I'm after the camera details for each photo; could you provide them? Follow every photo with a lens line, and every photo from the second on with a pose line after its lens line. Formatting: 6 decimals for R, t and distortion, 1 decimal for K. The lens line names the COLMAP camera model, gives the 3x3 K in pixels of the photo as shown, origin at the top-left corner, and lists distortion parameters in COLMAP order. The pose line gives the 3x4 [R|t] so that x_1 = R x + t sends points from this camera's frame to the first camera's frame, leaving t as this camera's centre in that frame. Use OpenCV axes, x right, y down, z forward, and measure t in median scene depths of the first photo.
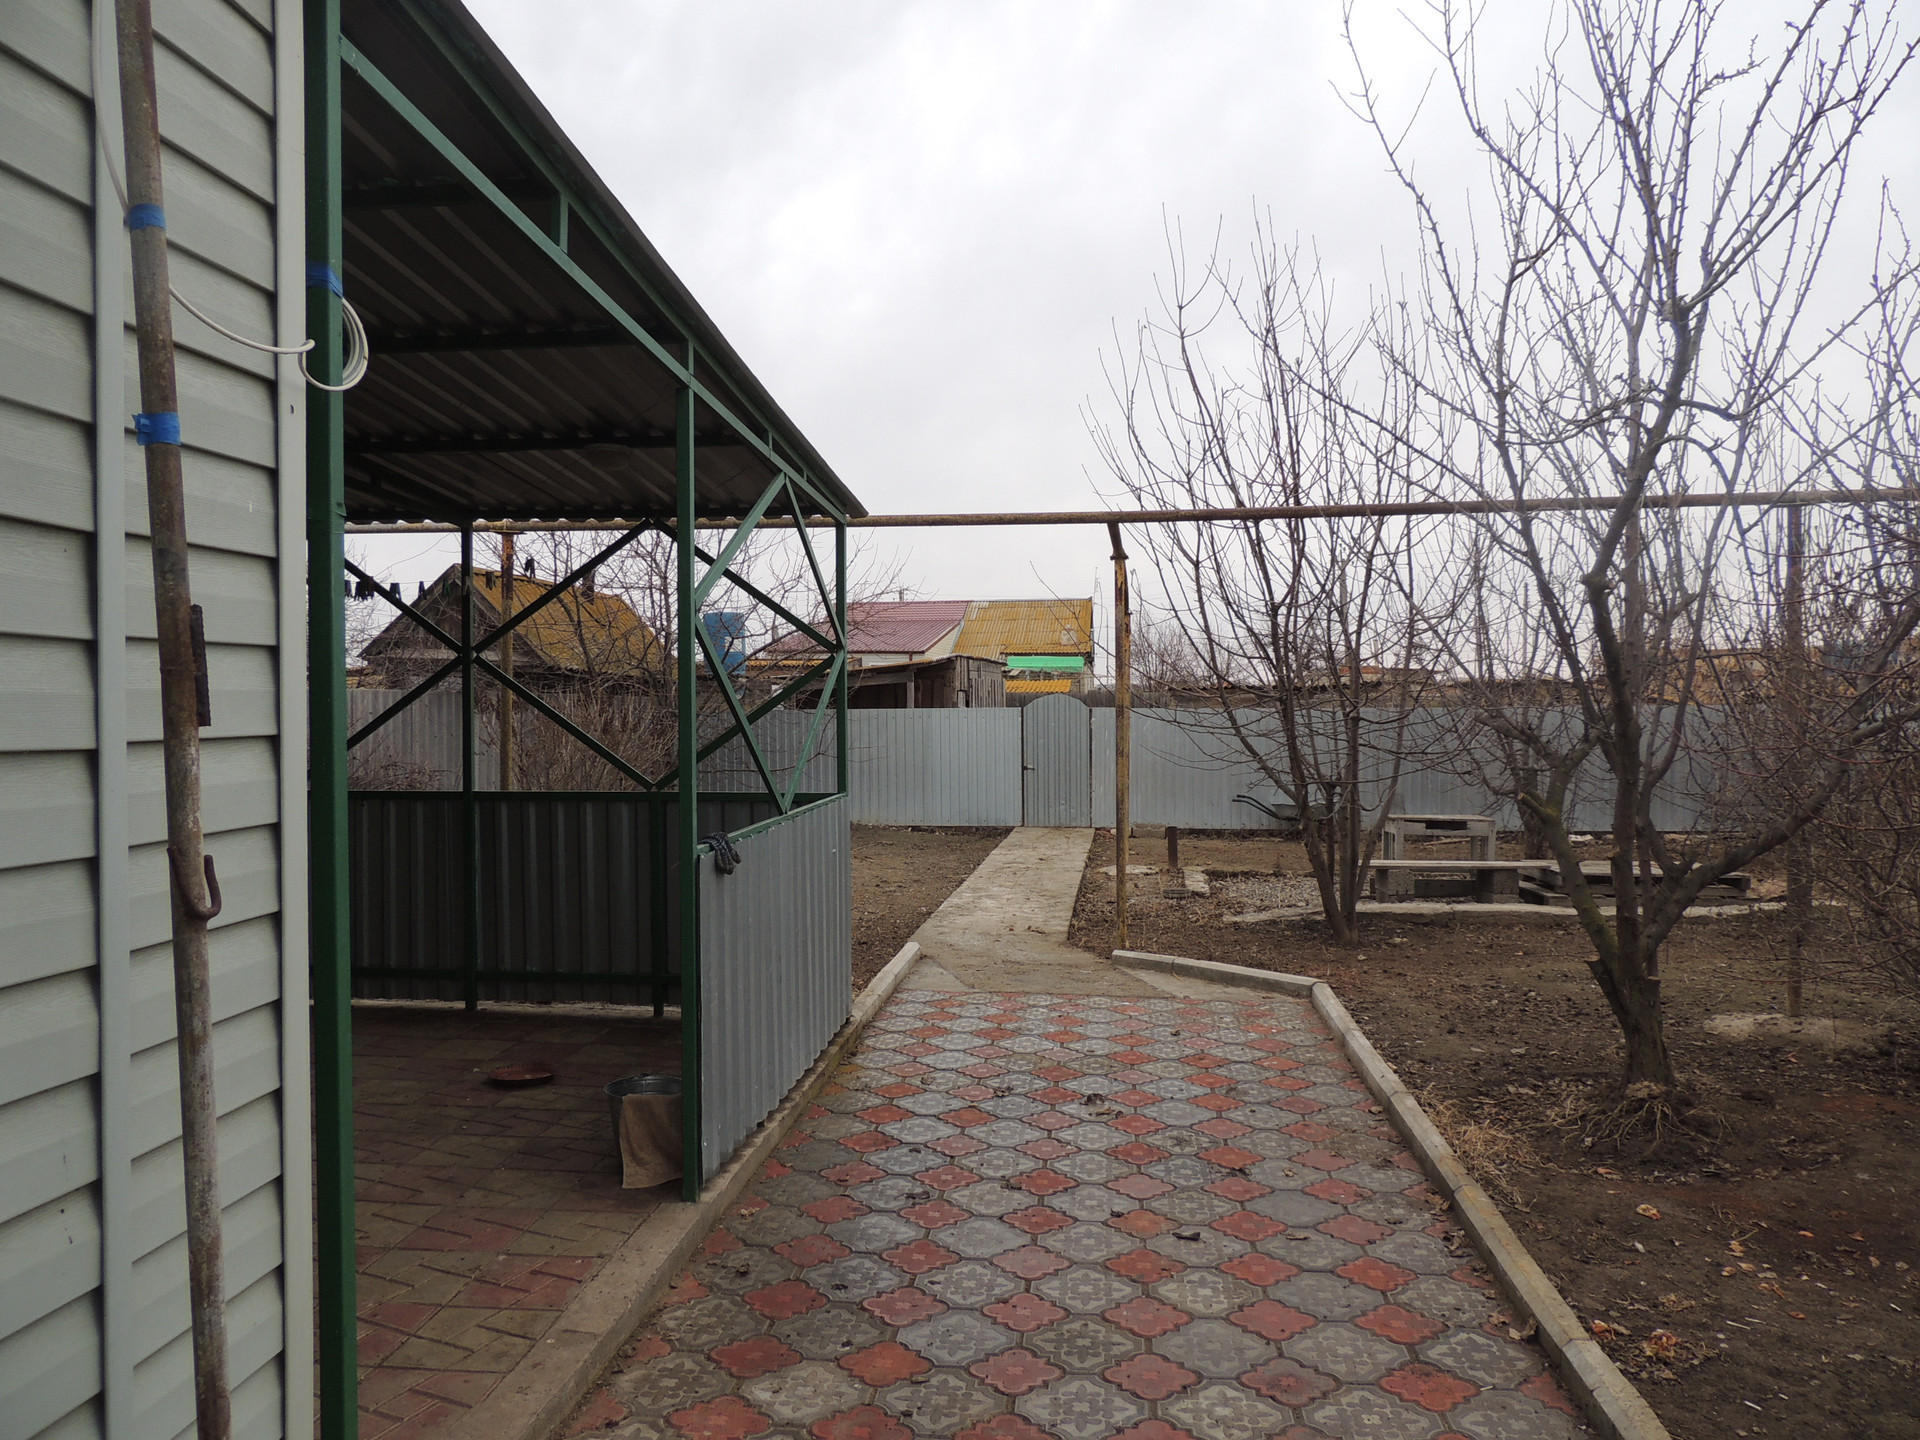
lens RADIAL K [[1365.7, 0, 963.3], [0, 1365.7, 724.8], [0, 0, 1]] dist [-0.009720, -0.006460]
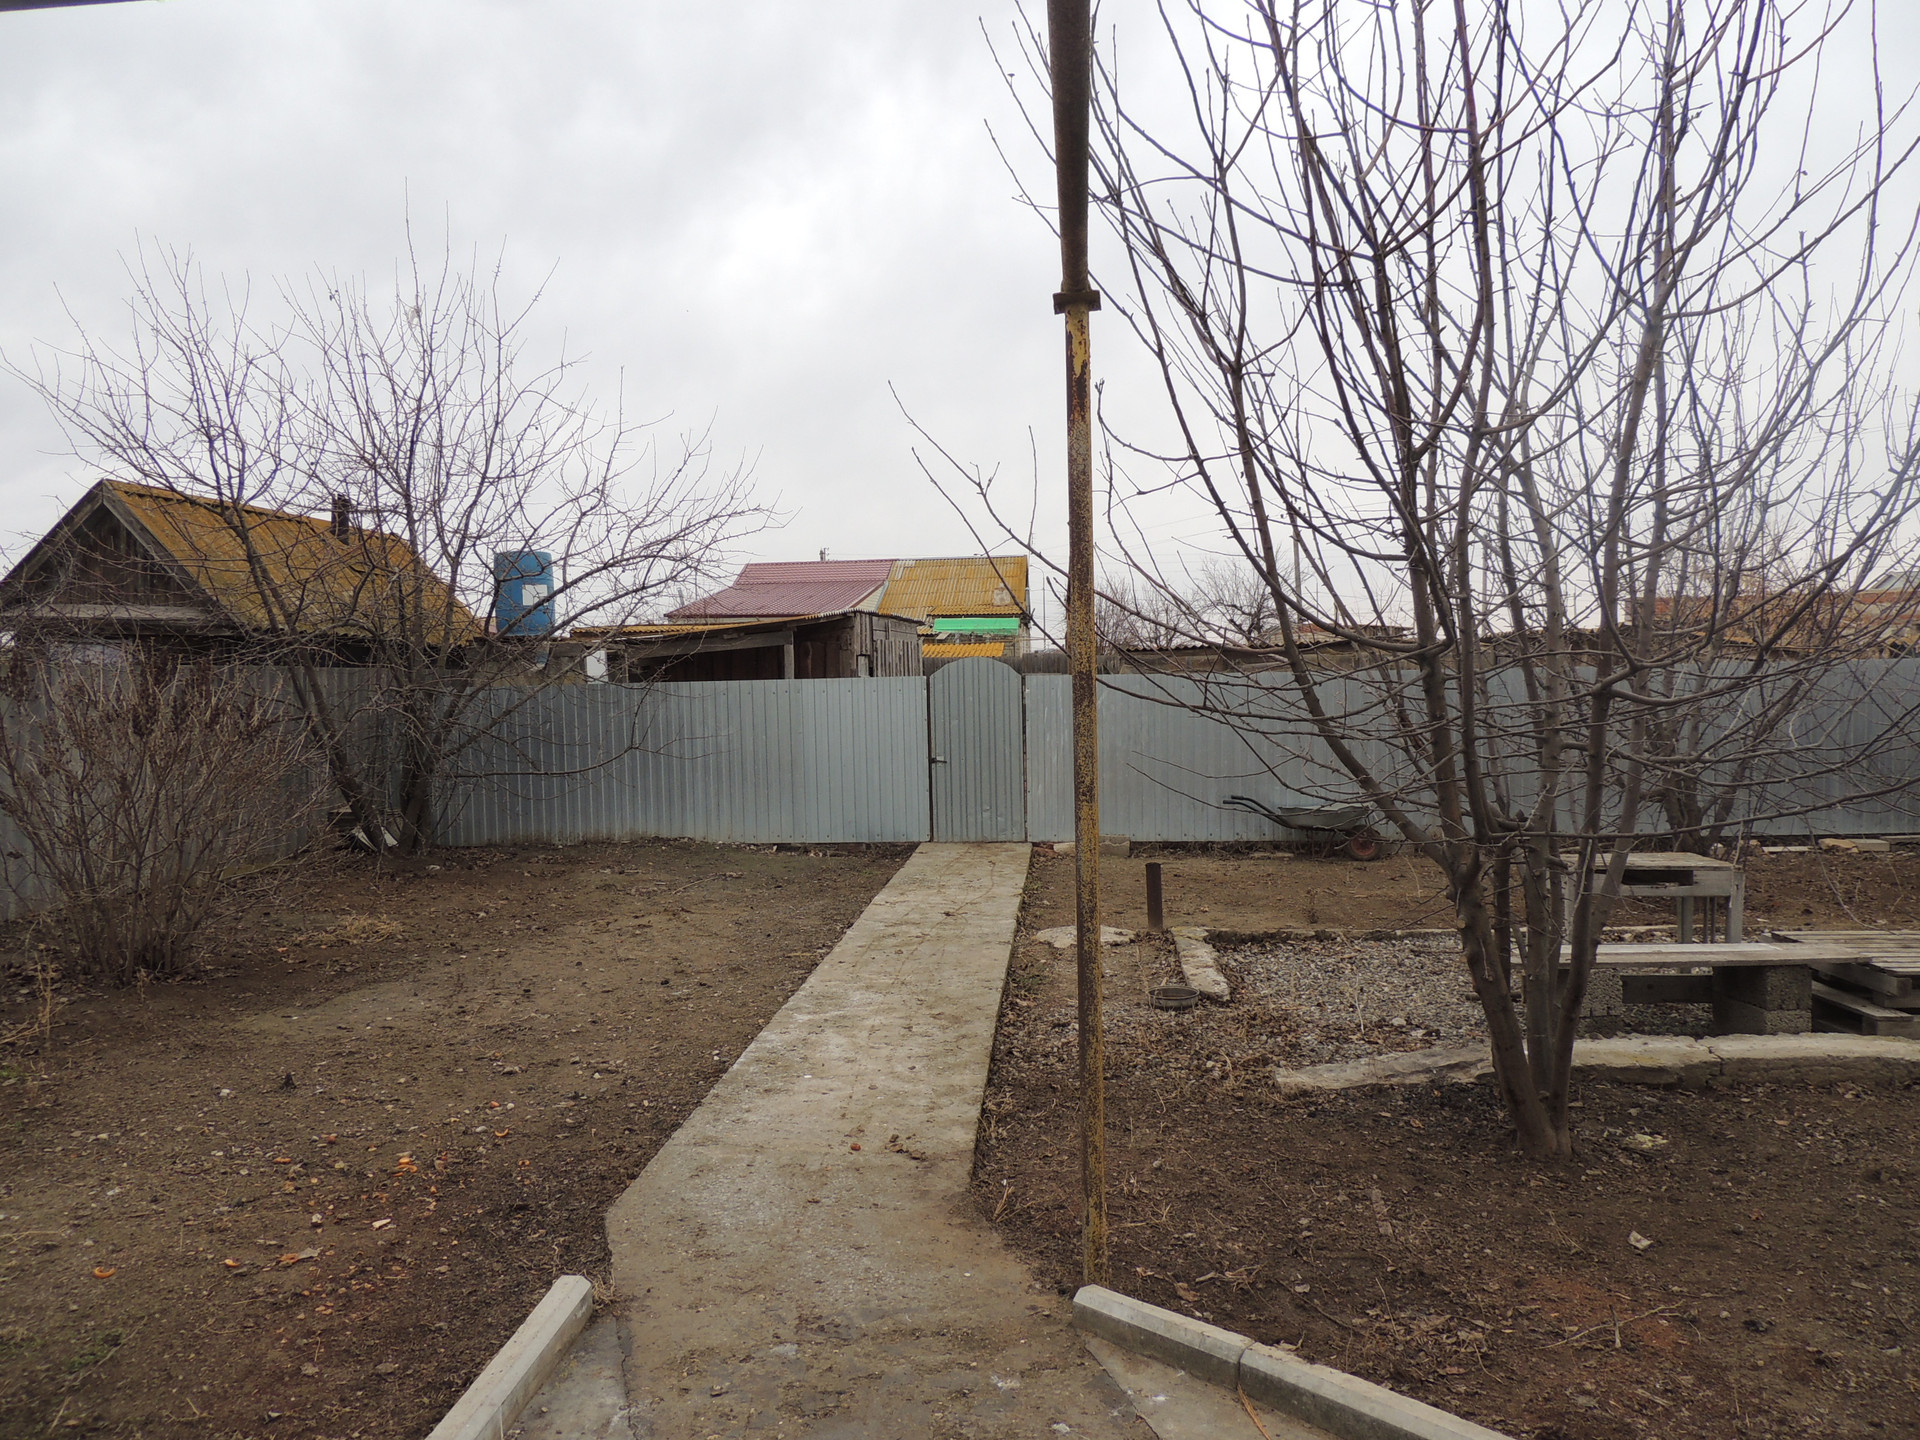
lens RADIAL K [[1365.7, 0, 963.3], [0, 1365.7, 724.8], [0, 0, 1]] dist [-0.009720, -0.006460]
pose [[0.998859, -0.016255, 0.044902, 0.029794], [0.015176, 0.999590, 0.024272, -0.004383], [-0.045278, -0.023563, 0.998696, 0.292004]]
